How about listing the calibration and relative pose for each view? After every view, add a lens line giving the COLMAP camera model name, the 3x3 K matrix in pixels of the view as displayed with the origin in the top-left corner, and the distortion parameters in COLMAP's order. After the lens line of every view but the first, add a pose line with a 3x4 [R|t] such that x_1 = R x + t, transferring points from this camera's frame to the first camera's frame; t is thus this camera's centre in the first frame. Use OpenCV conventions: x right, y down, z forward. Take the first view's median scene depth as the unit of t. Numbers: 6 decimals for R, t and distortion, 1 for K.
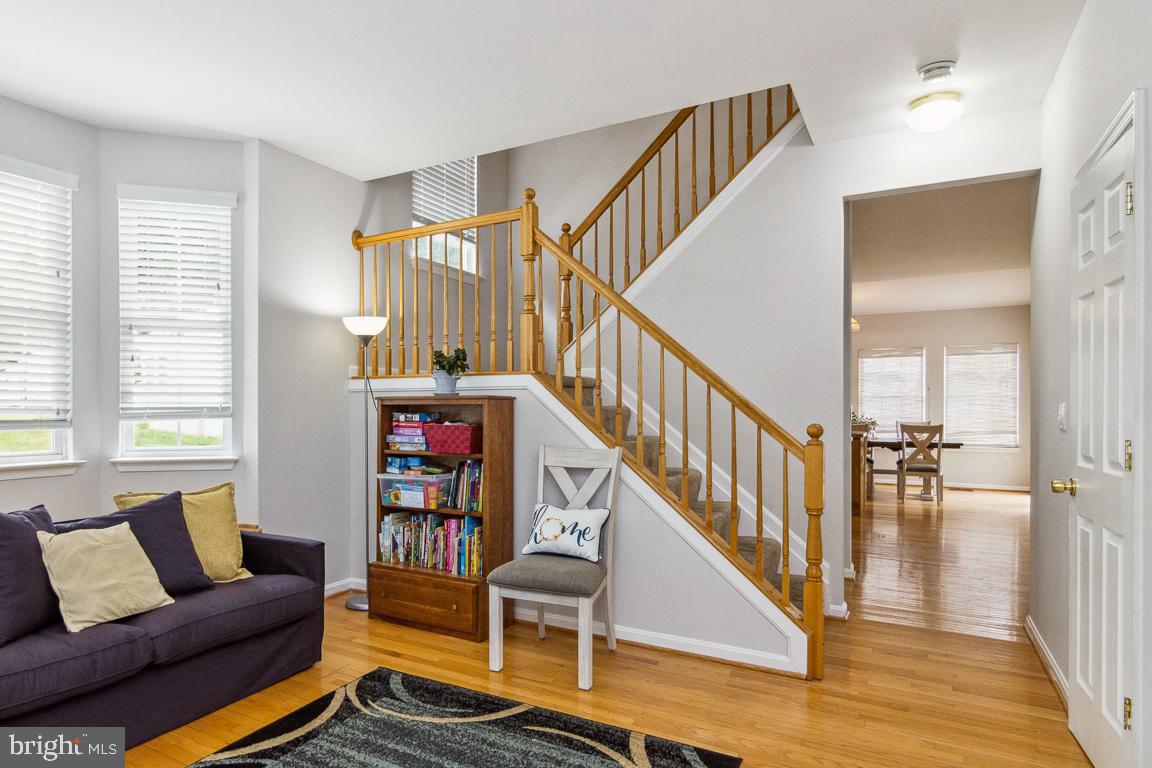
lens RADIAL K [[681.9, 0, 499.7], [0, 681.9, 404.7], [0, 0, 1]] dist [-0.001291, 0.002108]
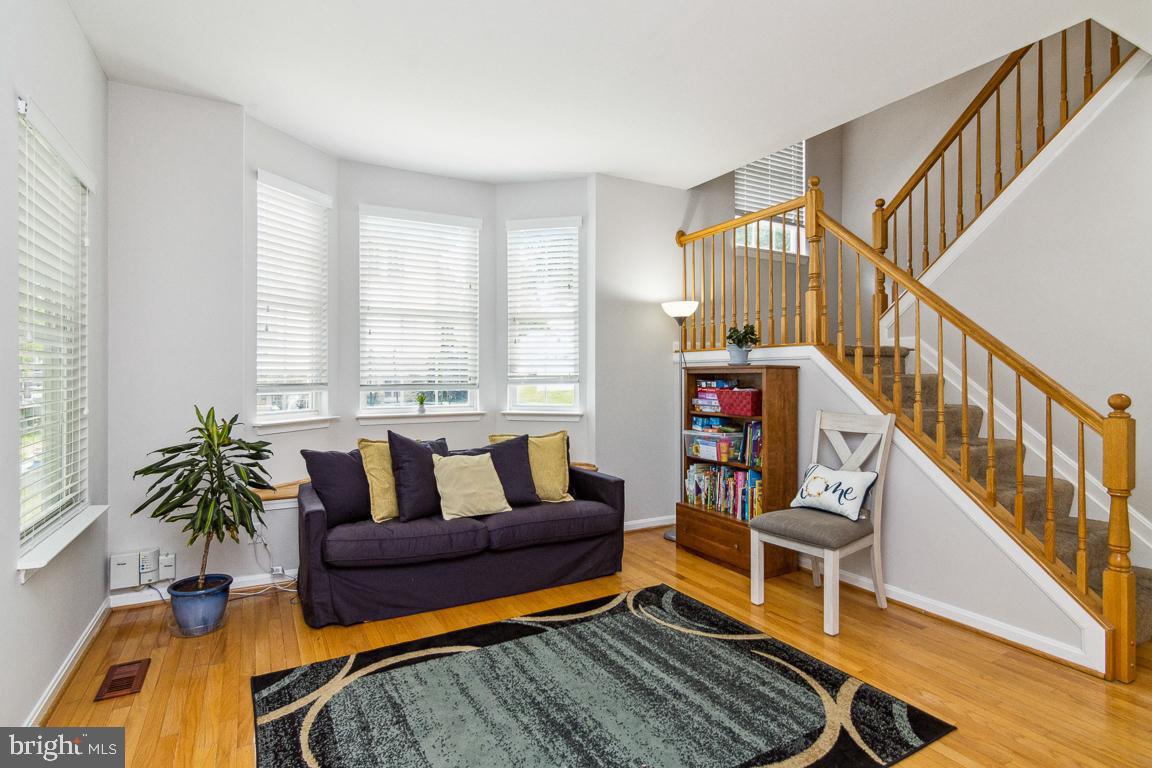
lens RADIAL K [[596.5, 0, 577.3], [0, 596.5, 368.7], [0, 0, 1]] dist [-0.003459, 0.004583]
pose [[0.869001, -0.005608, -0.494779, 0.213899], [0.001349, 0.999959, -0.008965, 0.001051], [0.494809, 0.007123, 0.868973, -0.025290]]
